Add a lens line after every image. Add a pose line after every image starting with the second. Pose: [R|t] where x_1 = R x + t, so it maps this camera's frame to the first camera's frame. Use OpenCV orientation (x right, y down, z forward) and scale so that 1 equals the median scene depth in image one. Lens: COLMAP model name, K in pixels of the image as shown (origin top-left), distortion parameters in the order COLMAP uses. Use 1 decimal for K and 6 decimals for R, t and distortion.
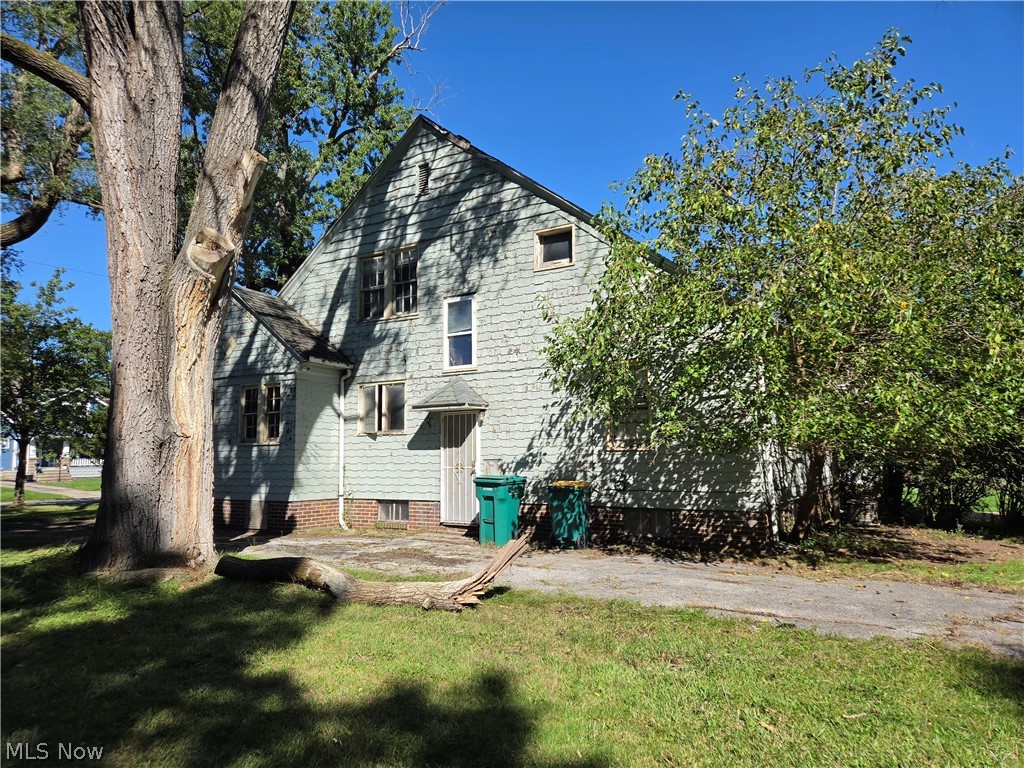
lens RADIAL K [[692.1, 0, 512.1], [0, 692.1, 386.1], [0, 0, 1]] dist [0.051711, -0.037713]
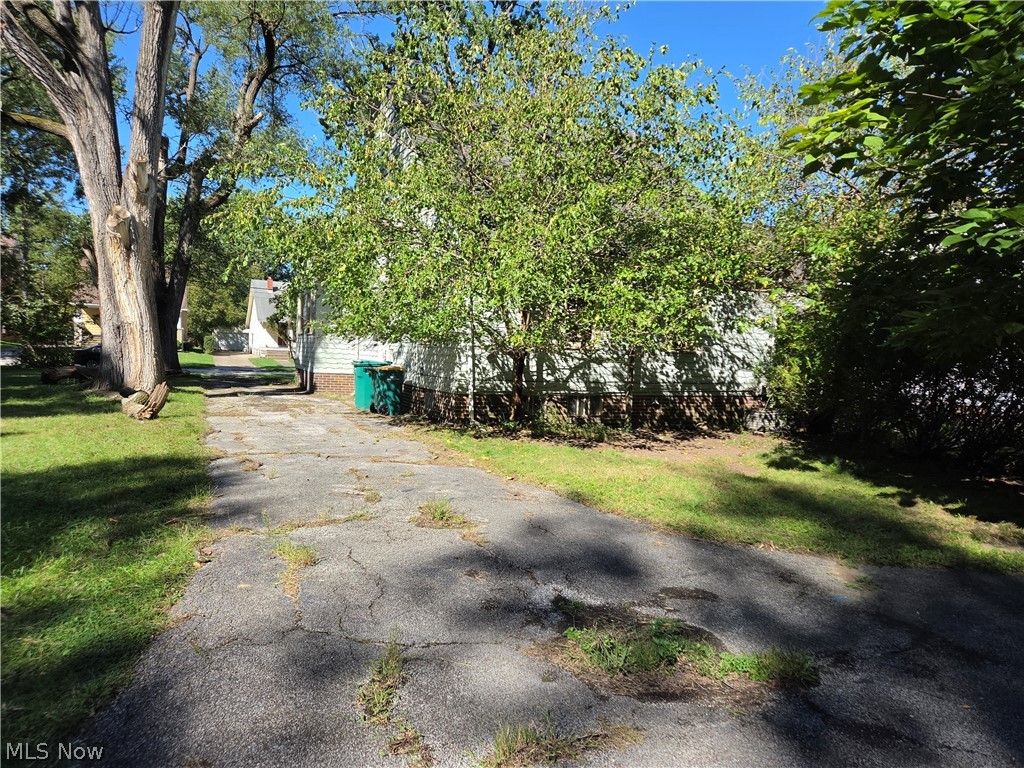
lens RADIAL K [[692.1, 0, 512.2], [0, 692.1, 382.7], [0, 0, 1]] dist [0.051711, -0.037713]
pose [[0.825694, 0.062746, -0.560618, 1.392160], [0.012628, 0.991490, 0.129569, 0.001390], [0.563977, -0.114063, 0.817875, 0.049619]]
